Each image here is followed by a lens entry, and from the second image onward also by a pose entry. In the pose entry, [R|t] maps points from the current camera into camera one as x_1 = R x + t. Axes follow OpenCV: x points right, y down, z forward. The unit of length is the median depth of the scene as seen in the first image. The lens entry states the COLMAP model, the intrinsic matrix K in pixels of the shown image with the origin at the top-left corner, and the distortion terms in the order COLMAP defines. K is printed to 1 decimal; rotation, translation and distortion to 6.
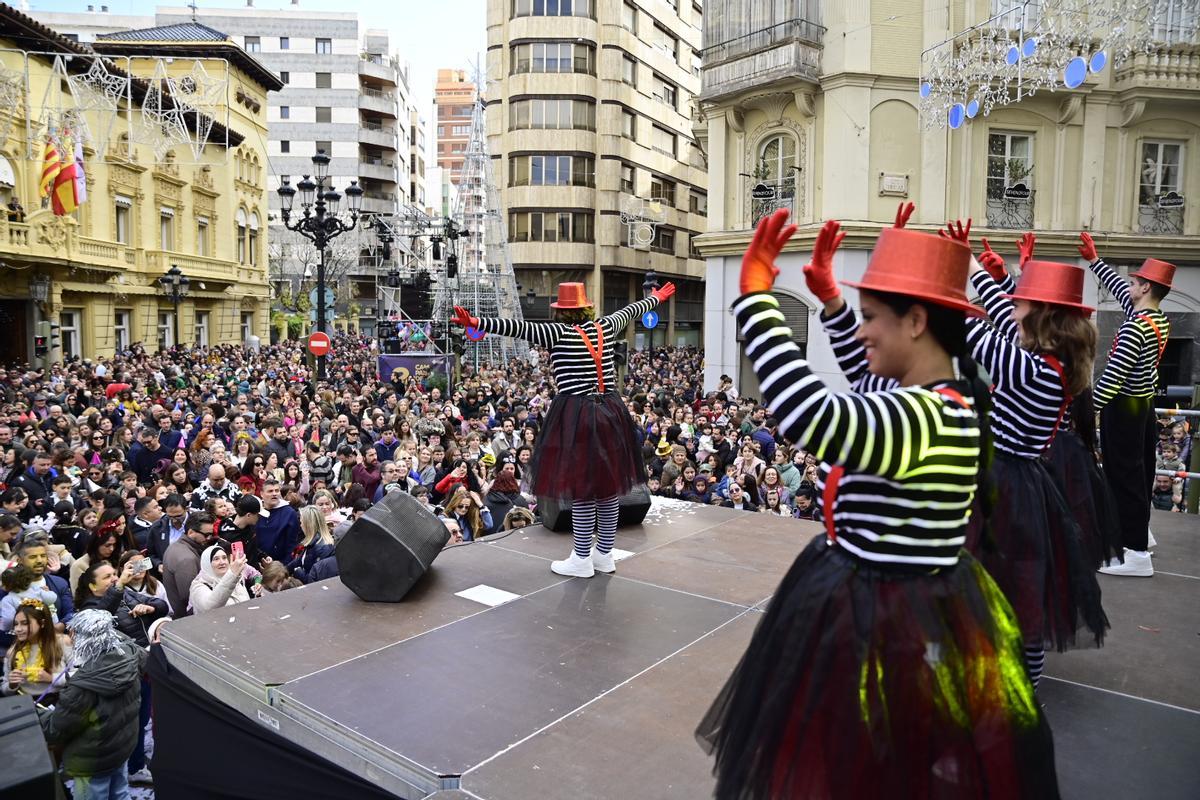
lens RADIAL K [[821.2, 0, 600.0], [0, 821.2, 400.0], [0, 0, 1]] dist [-0.109707, 0.077980]
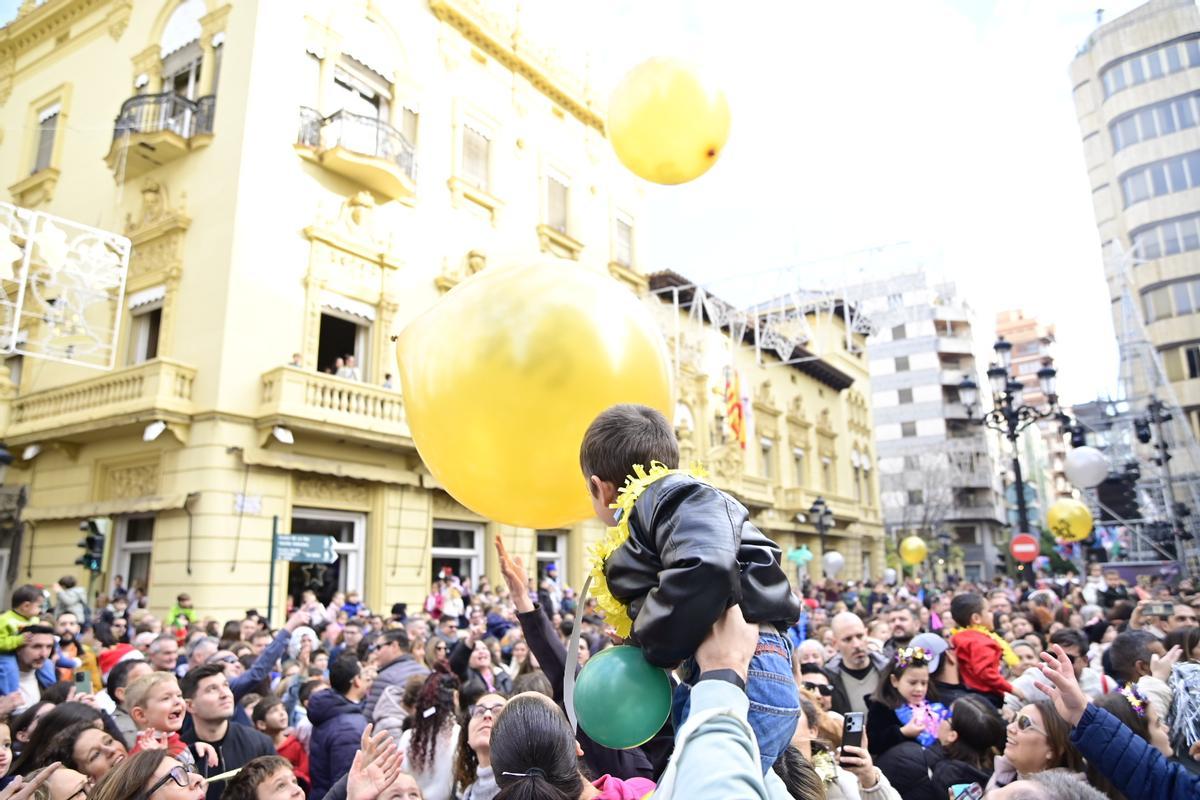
lens RADIAL K [[821.2, 0, 600.0], [0, 821.2, 400.0], [0, 0, 1]] dist [-0.109707, 0.077980]
pose [[0.790921, -0.162230, -0.590022, -0.092673], [-0.033570, 0.951261, -0.306555, 0.030587], [0.610997, 0.262268, 0.746926, 0.021951]]
